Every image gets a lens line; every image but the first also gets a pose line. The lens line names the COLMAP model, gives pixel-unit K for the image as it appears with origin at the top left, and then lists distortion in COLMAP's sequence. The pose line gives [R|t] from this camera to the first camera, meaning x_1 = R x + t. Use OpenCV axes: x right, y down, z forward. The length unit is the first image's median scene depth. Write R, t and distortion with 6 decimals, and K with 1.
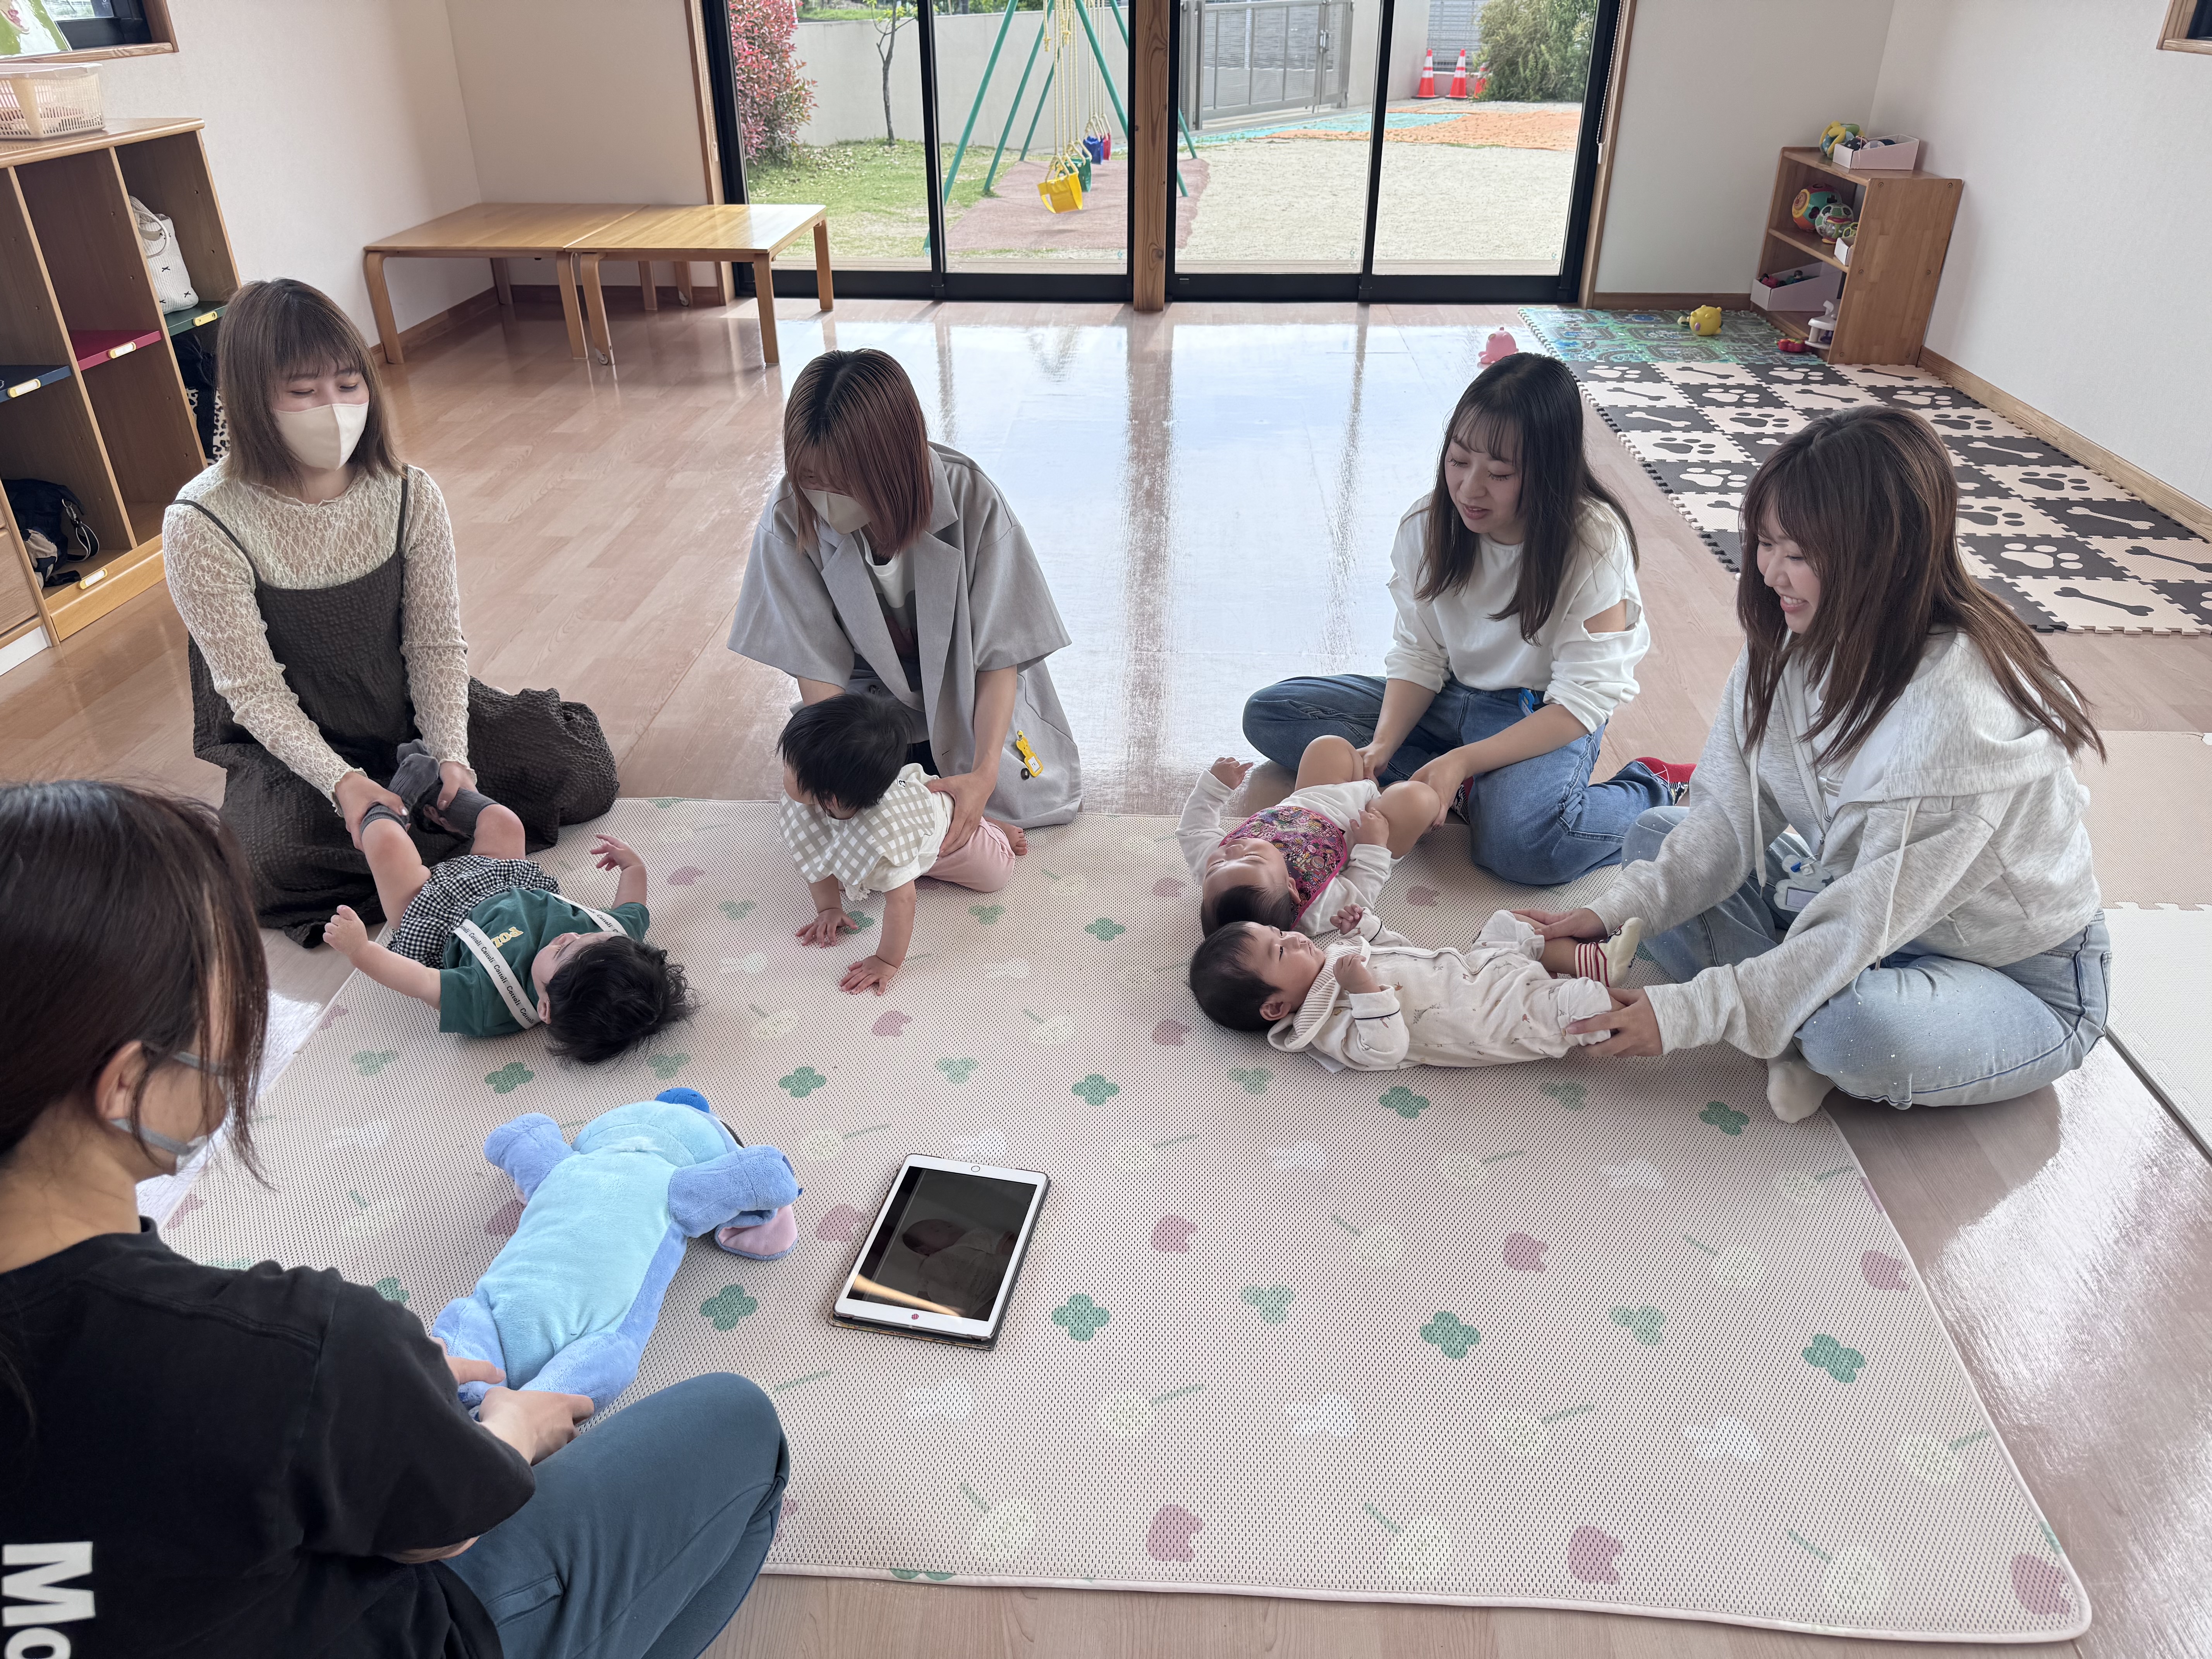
lens RADIAL K [[1557.7, 0, 1106.0], [0, 1557.7, 829.5], [0, 0, 1]] dist [0.058658, -0.077716]
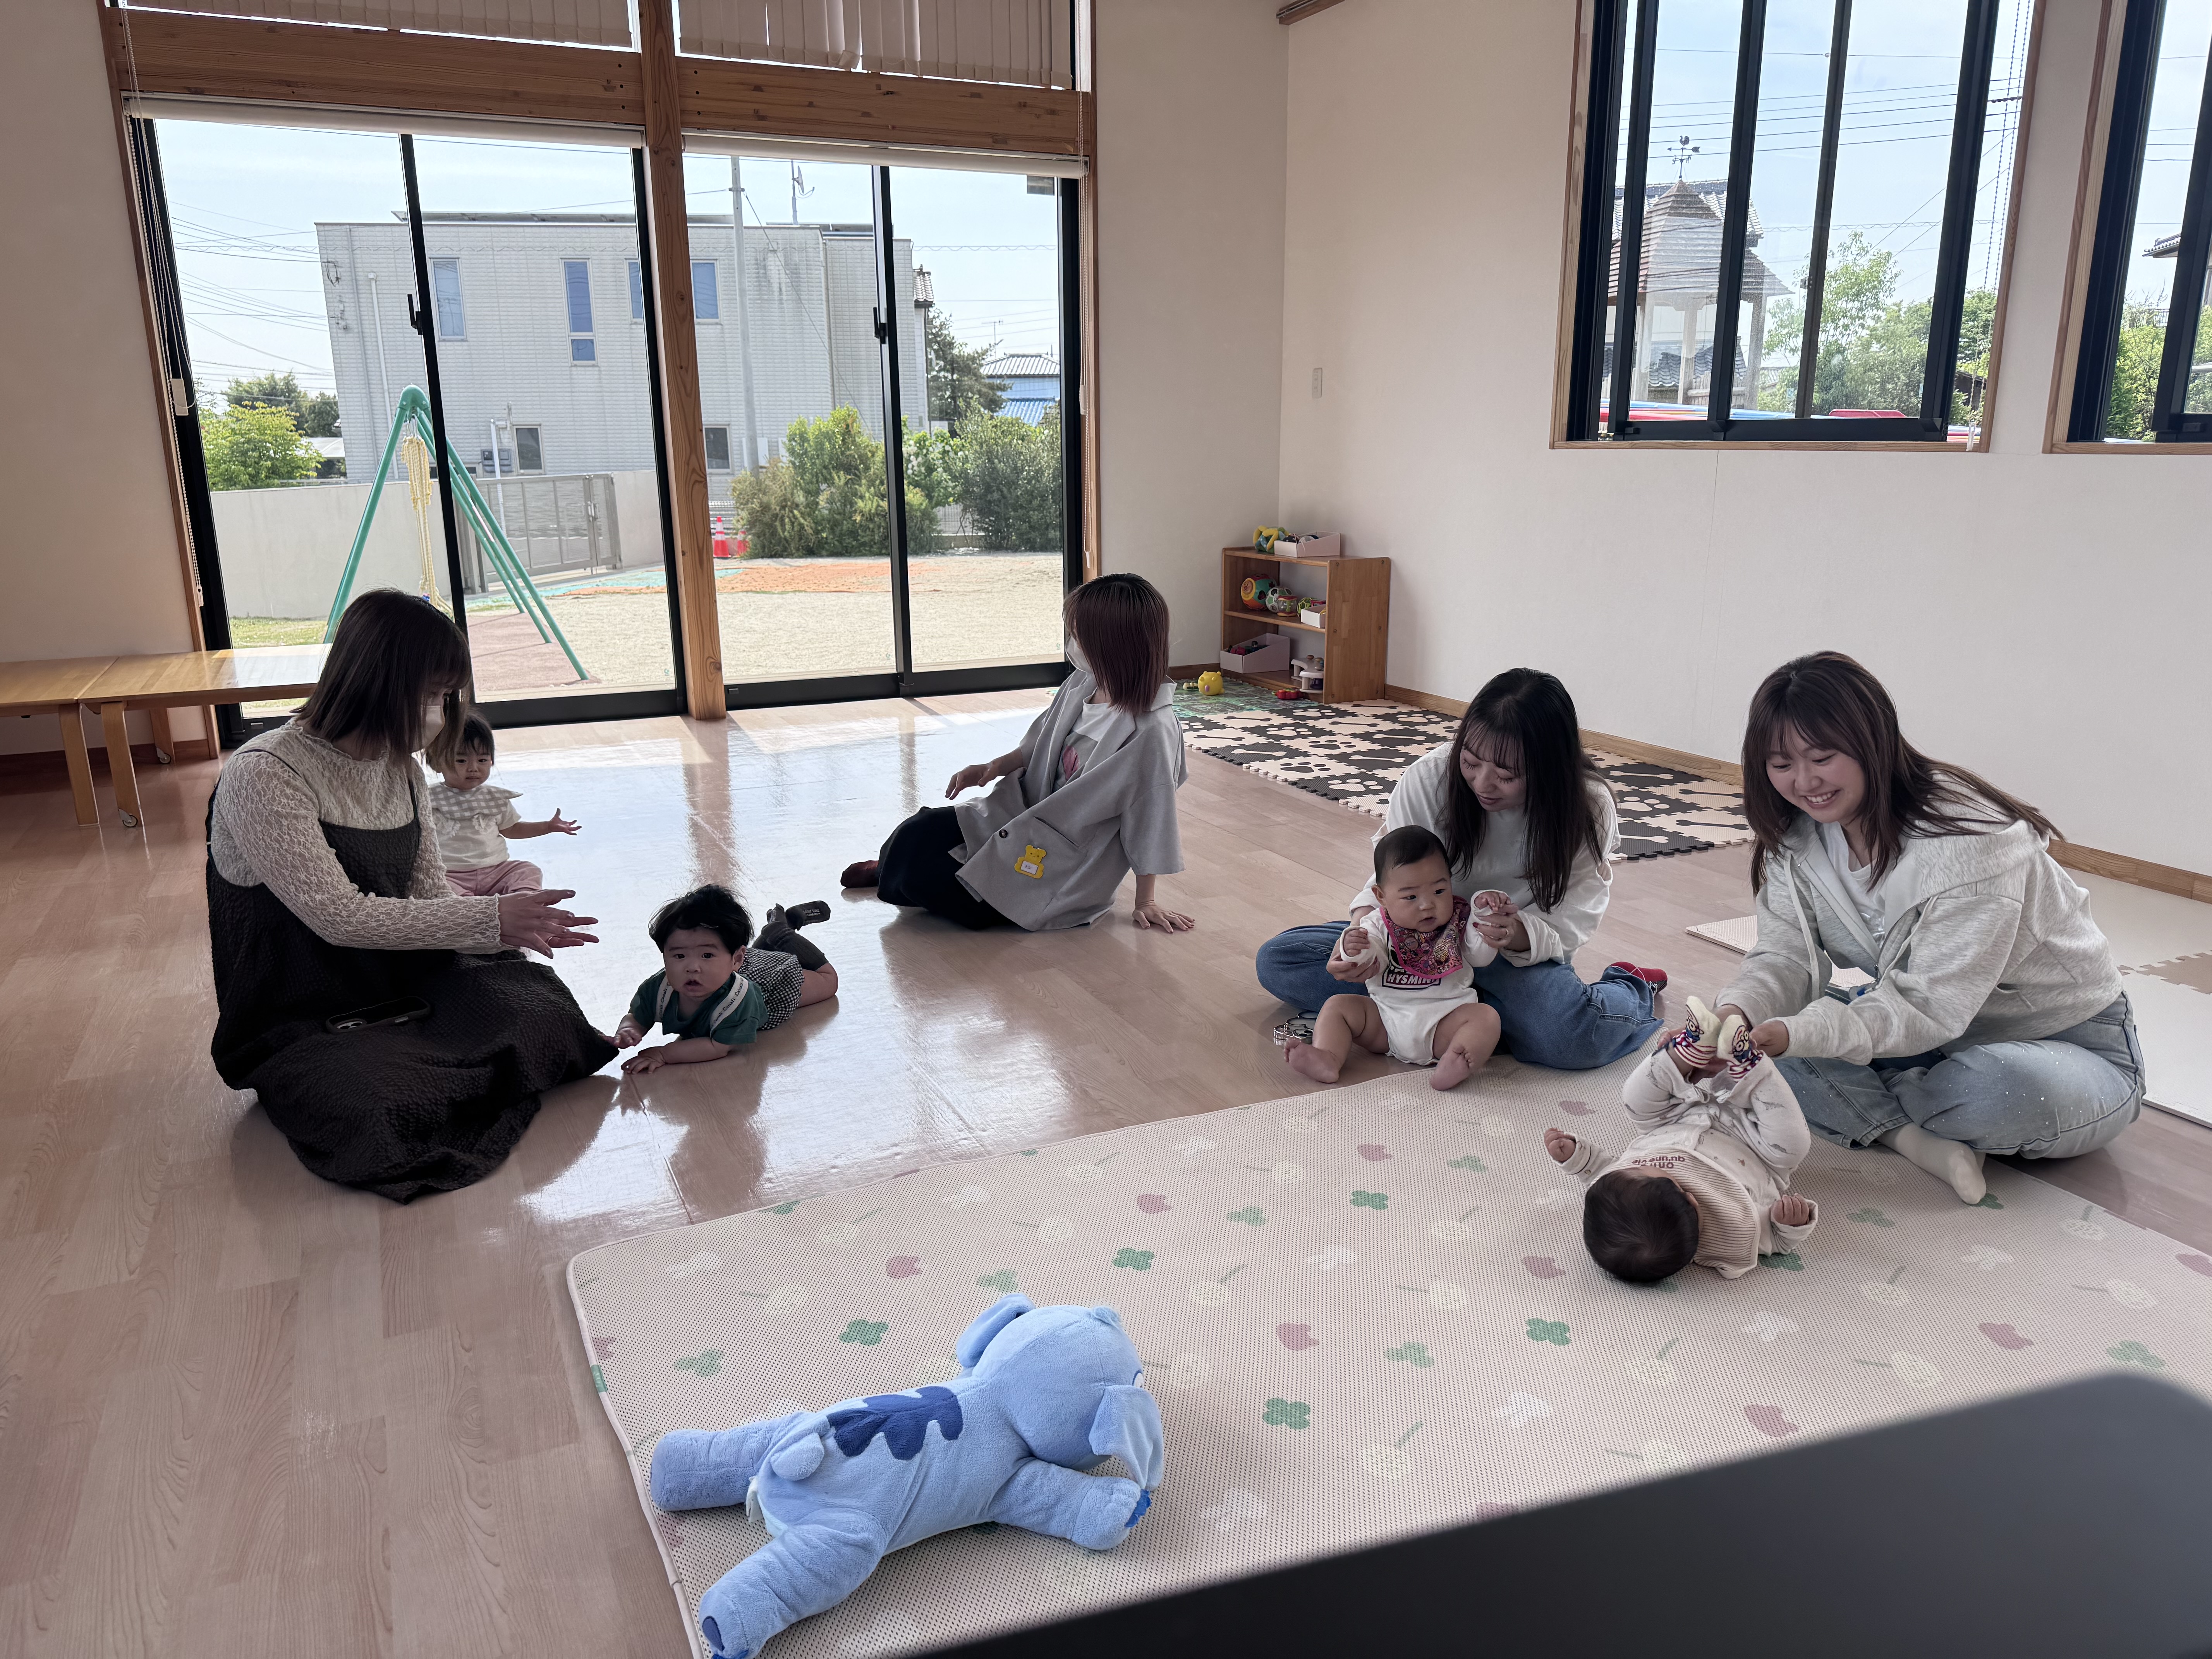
lens RADIAL K [[1560.3, 0, 1109.8], [0, 1560.3, 790.3], [0, 0, 1]] dist [0.156468, -0.224951]
pose [[0.882604, -0.111352, 0.456740, -0.219375], [0.239226, 0.942730, -0.232445, 0.006341], [-0.404700, 0.314421, 0.858695, 0.047581]]
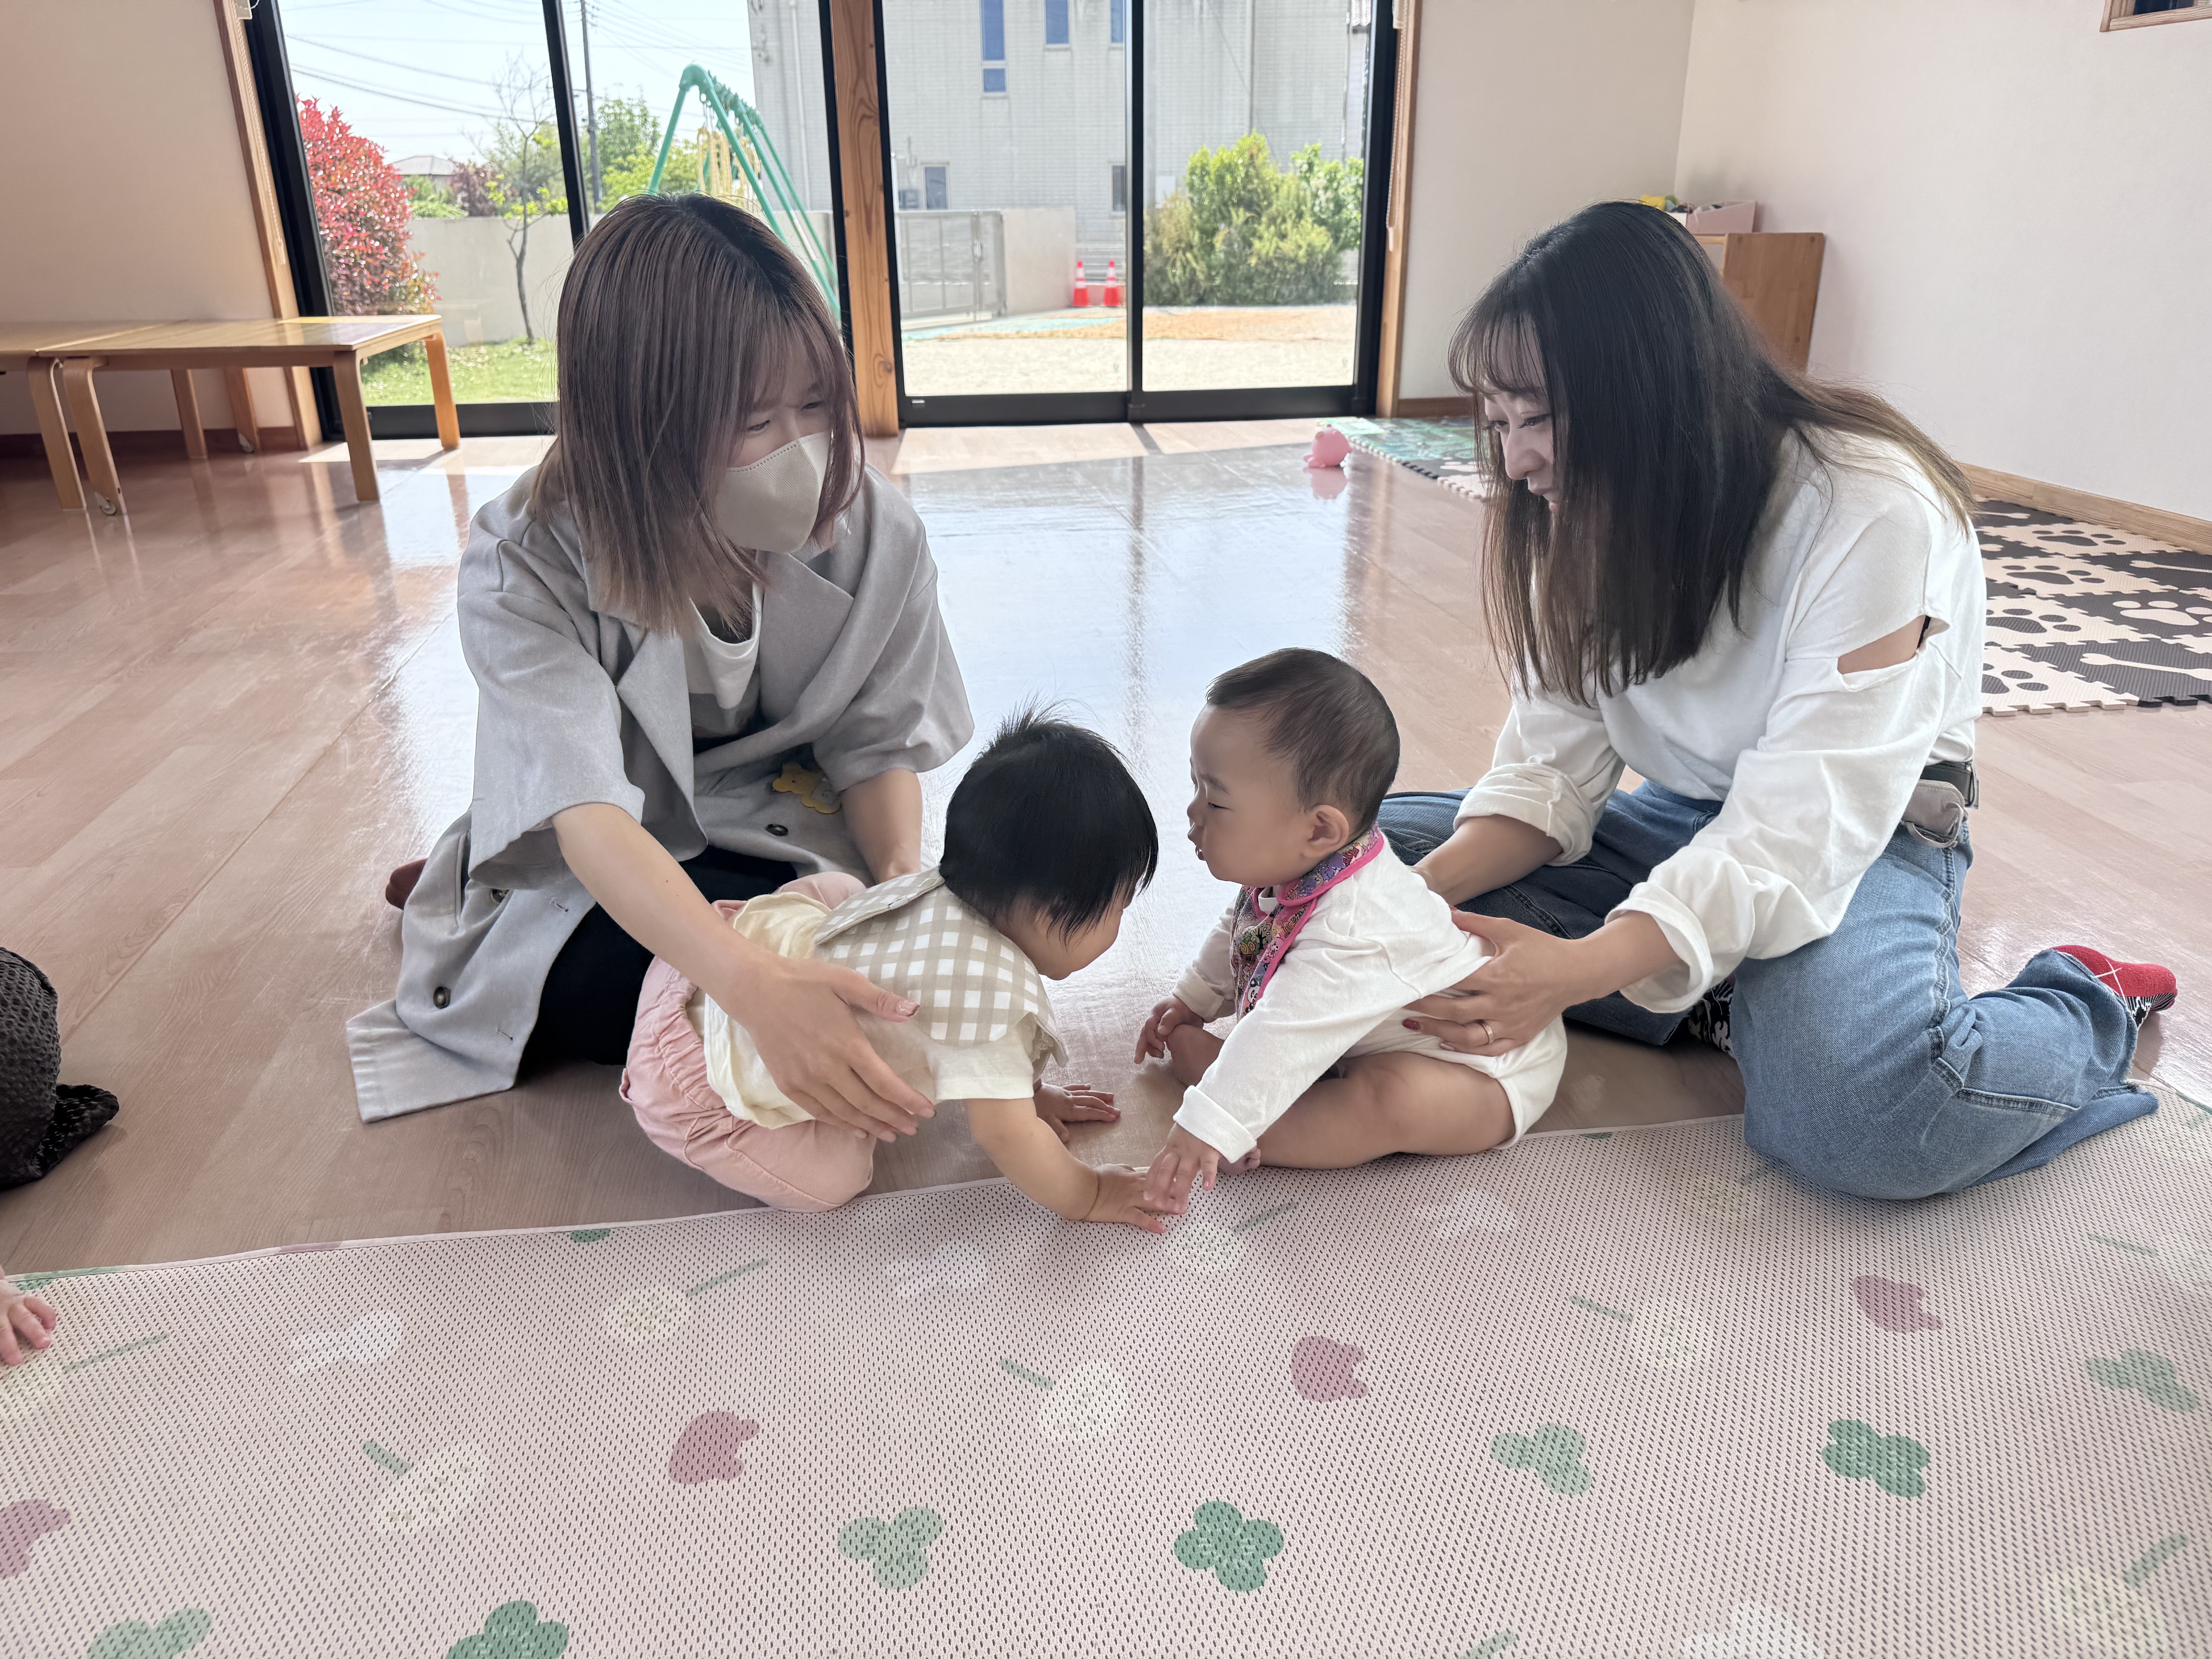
lens RADIAL K [[1557.7, 0, 1106.0], [0, 1557.7, 829.5], [0, 0, 1]] dist [0.058658, -0.077716]
pose [[0.976971, -0.086281, 0.195148, -0.033604], [0.111429, 0.986282, -0.121782, -0.022814], [-0.181964, 0.140723, 0.973184, 0.232925]]
